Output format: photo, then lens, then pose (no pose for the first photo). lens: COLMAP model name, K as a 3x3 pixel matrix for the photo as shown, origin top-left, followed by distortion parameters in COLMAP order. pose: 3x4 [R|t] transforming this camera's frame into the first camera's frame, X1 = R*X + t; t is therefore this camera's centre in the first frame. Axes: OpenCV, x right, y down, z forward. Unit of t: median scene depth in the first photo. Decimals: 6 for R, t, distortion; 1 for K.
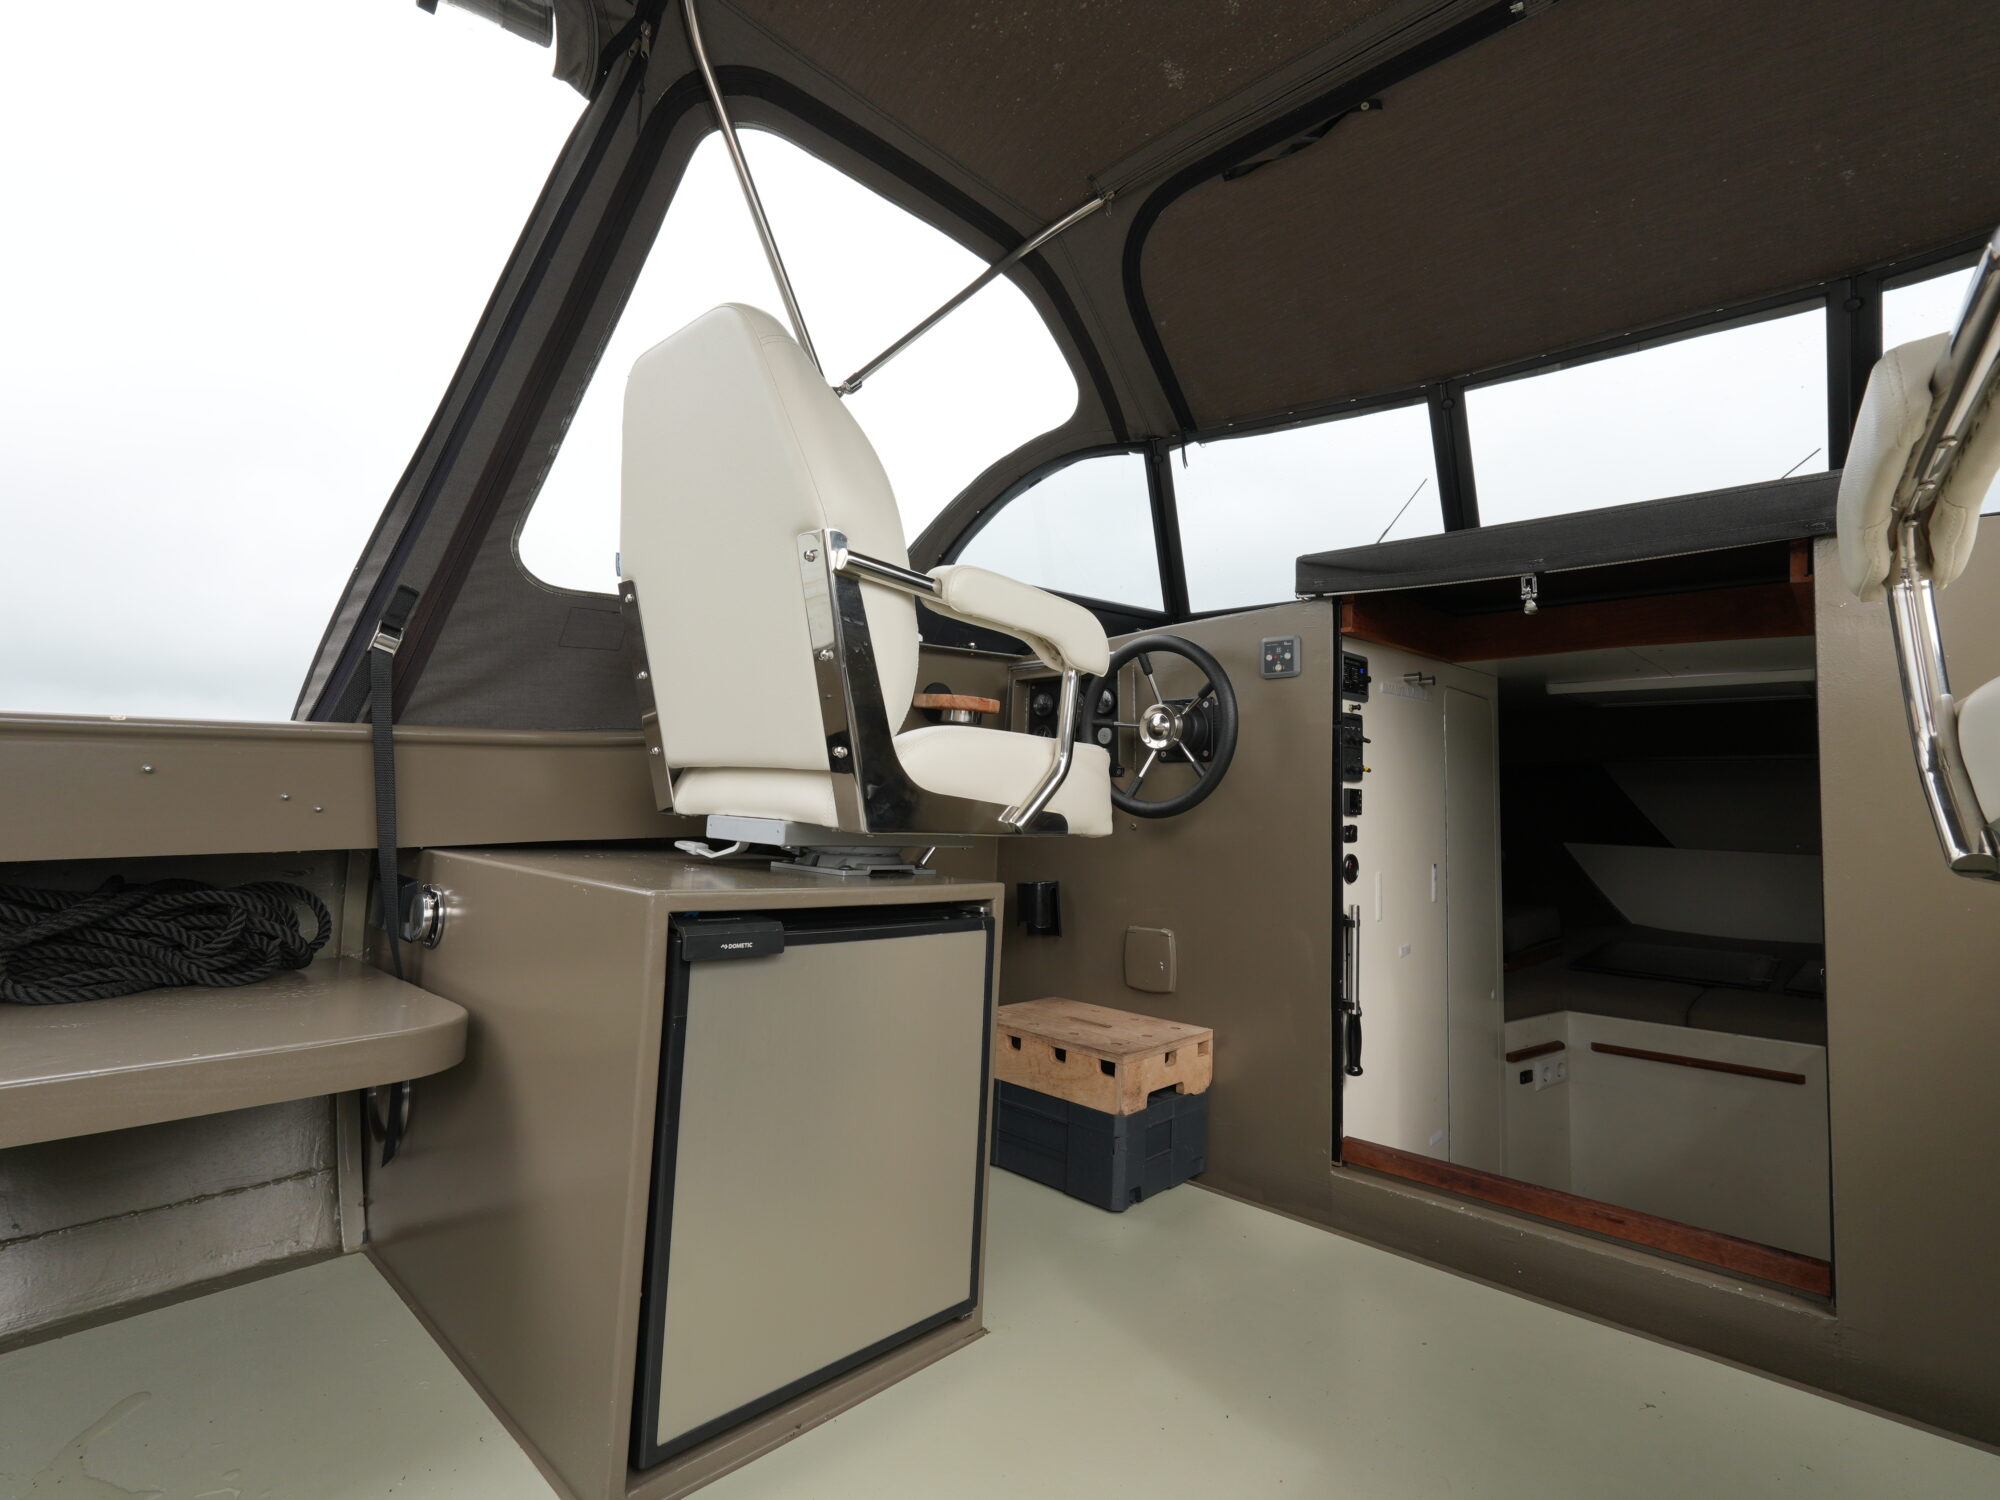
lens RADIAL K [[873.9, 0, 983.6], [0, 873.9, 749.1], [0, 0, 1]] dist [0.001899, 0.000090]
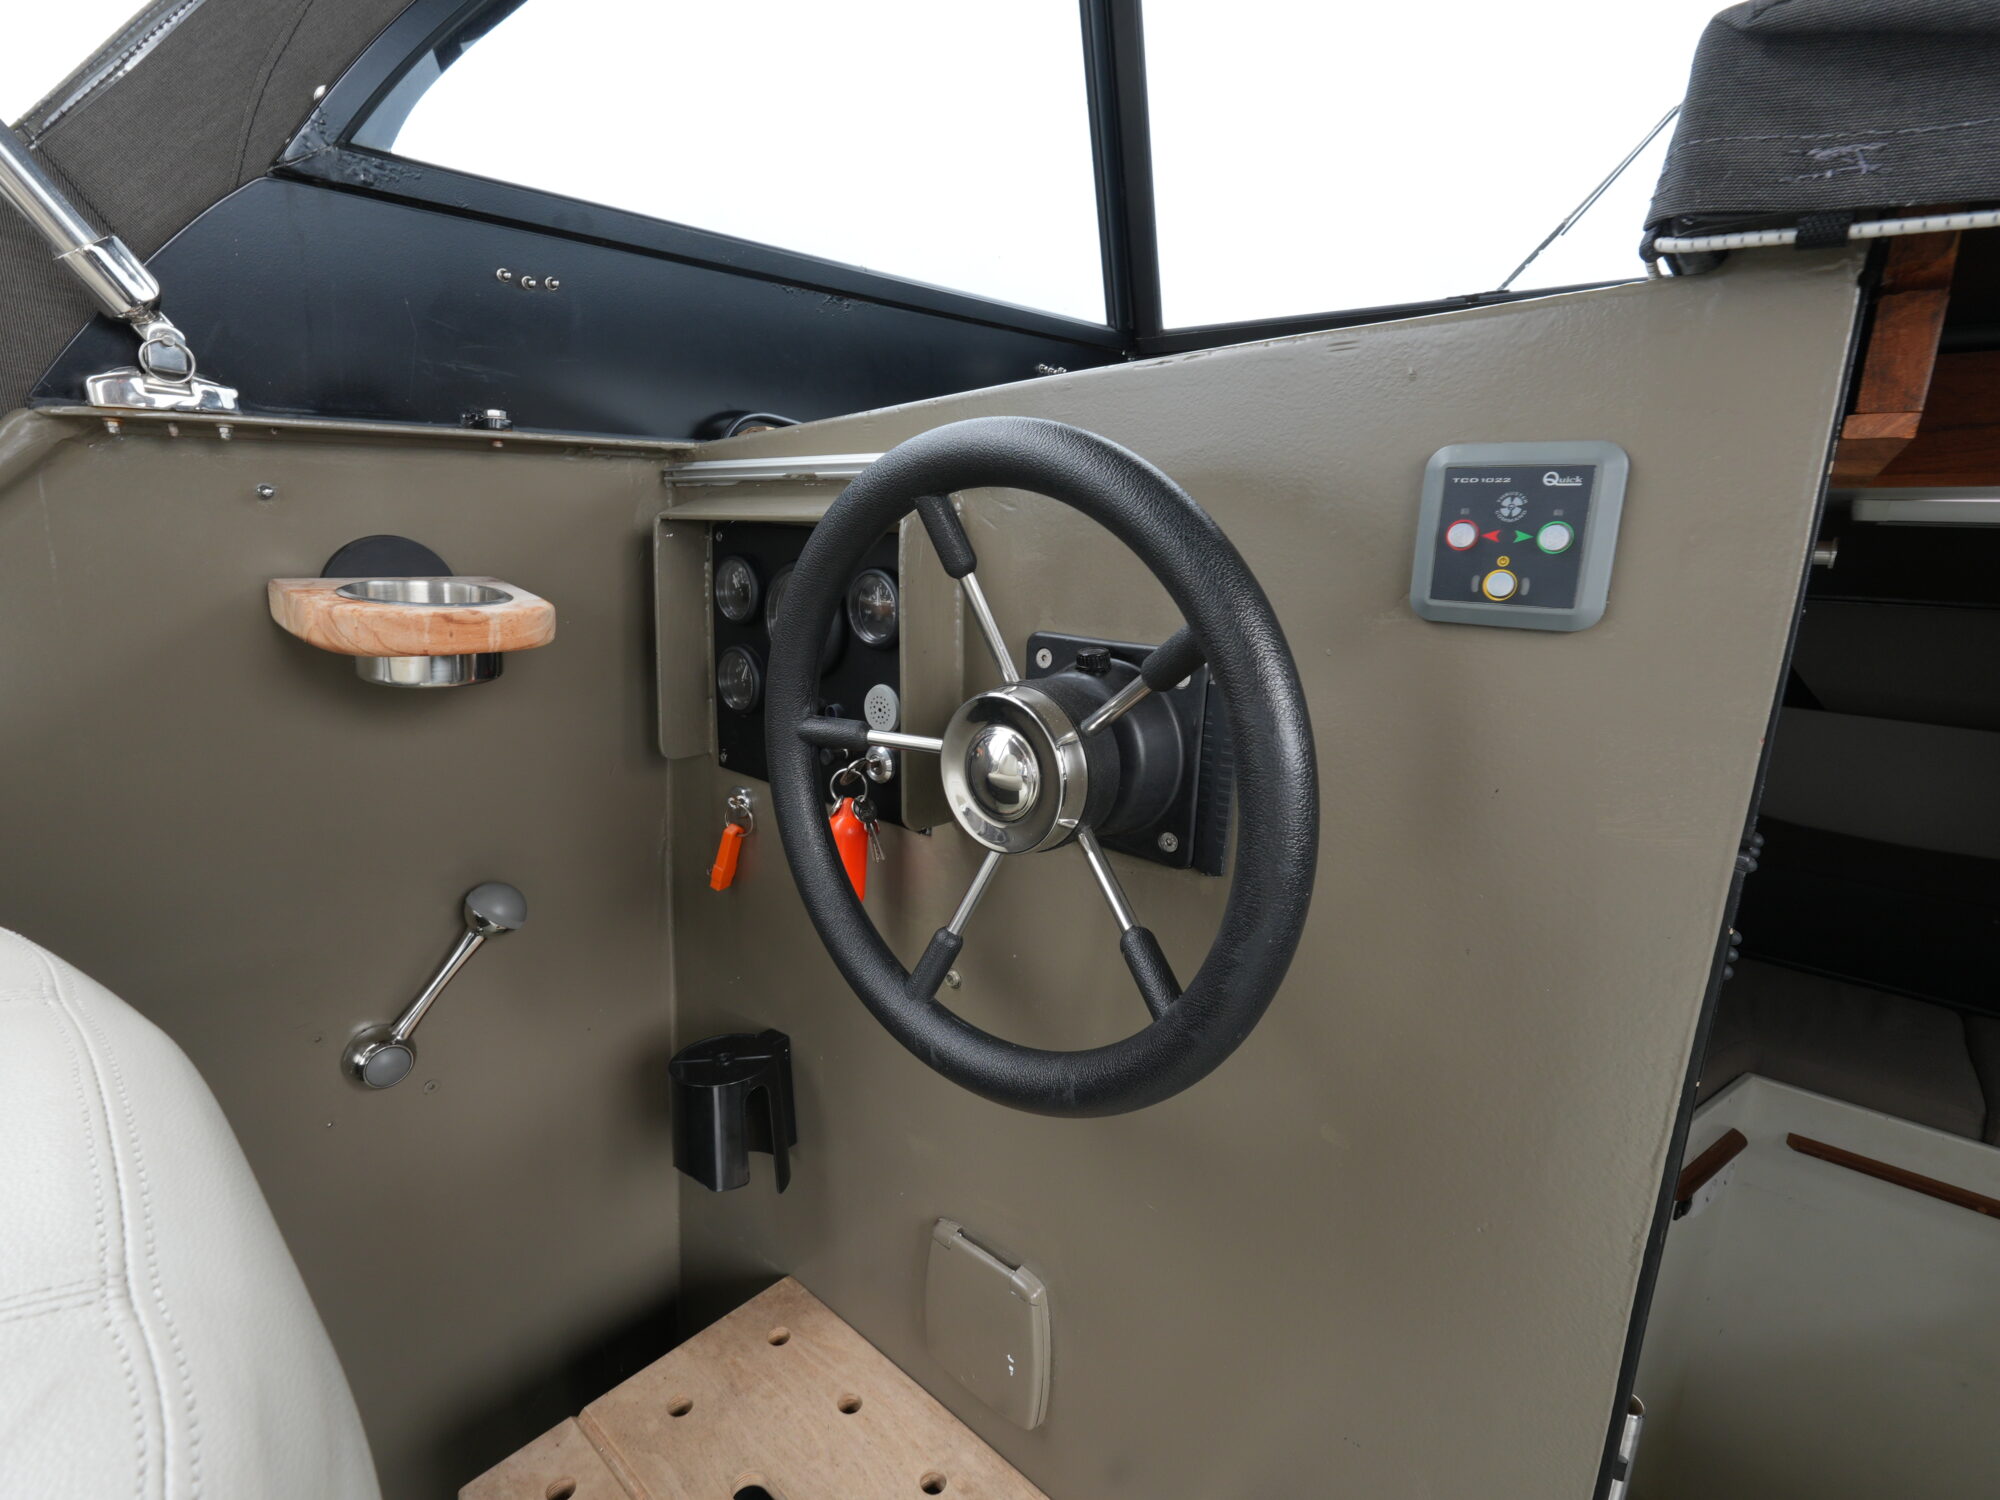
lens RADIAL K [[876.0, 0, 1001.0], [0, 876.0, 716.7], [0, 0, 1]] dist [-0.005993, -0.000372]
pose [[0.999096, 0.008599, 0.041623, 0.196882], [-0.018933, 0.966832, 0.254712, -0.115704], [-0.038052, -0.255270, 0.966121, 0.773225]]
